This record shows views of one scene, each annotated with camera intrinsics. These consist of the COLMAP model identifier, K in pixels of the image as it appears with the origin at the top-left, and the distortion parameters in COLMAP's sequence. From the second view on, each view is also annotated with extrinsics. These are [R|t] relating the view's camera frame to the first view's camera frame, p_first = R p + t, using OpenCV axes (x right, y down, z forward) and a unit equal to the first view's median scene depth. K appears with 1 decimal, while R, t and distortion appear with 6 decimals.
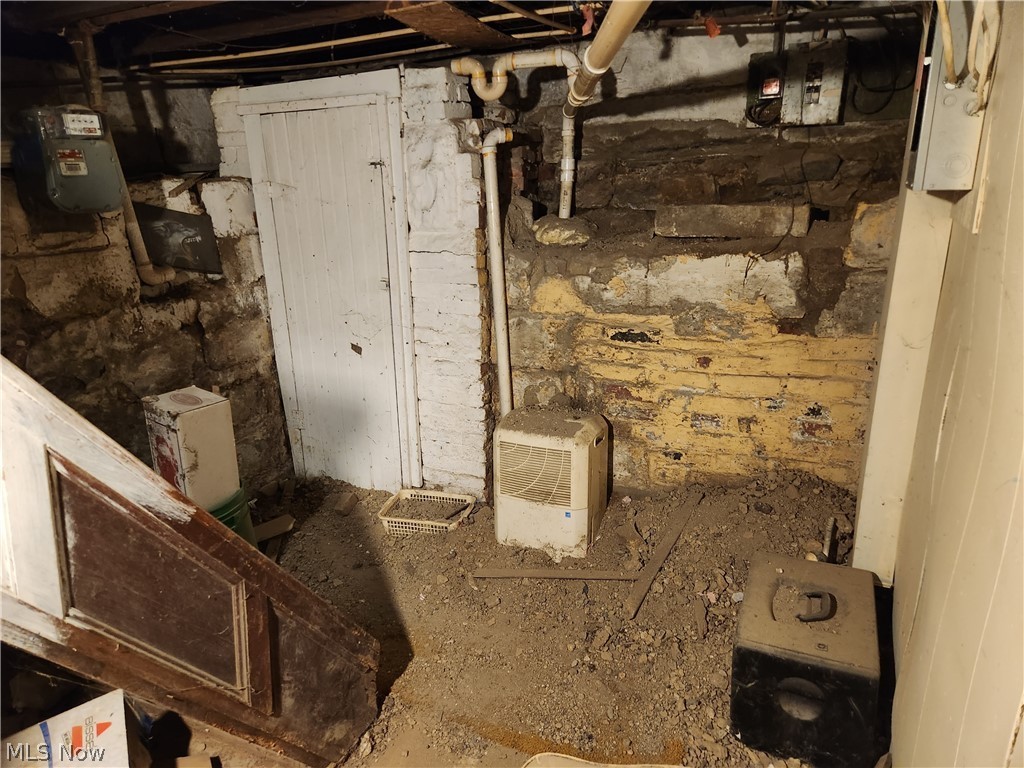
lens RADIAL K [[682.5, 0, 499.8], [0, 682.5, 394.9], [0, 0, 1]] dist [0.071335, -0.055504]
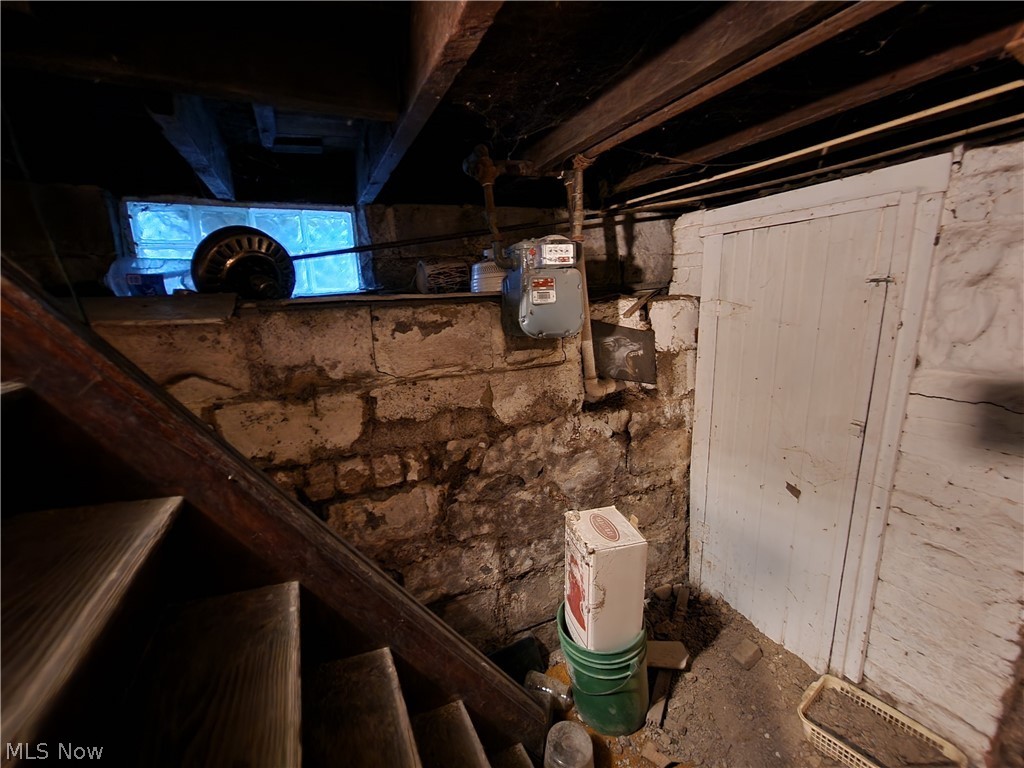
lens RADIAL K [[419.9, 0, 512.0], [0, 419.9, 384.0], [0, 0, 1]] dist [-0.002354, -0.000392]
pose [[0.785247, 0.129946, -0.605394, -0.199673], [-0.170851, 0.985245, -0.010129, -0.142657], [0.595145, 0.111386, 0.795862, 0.384010]]
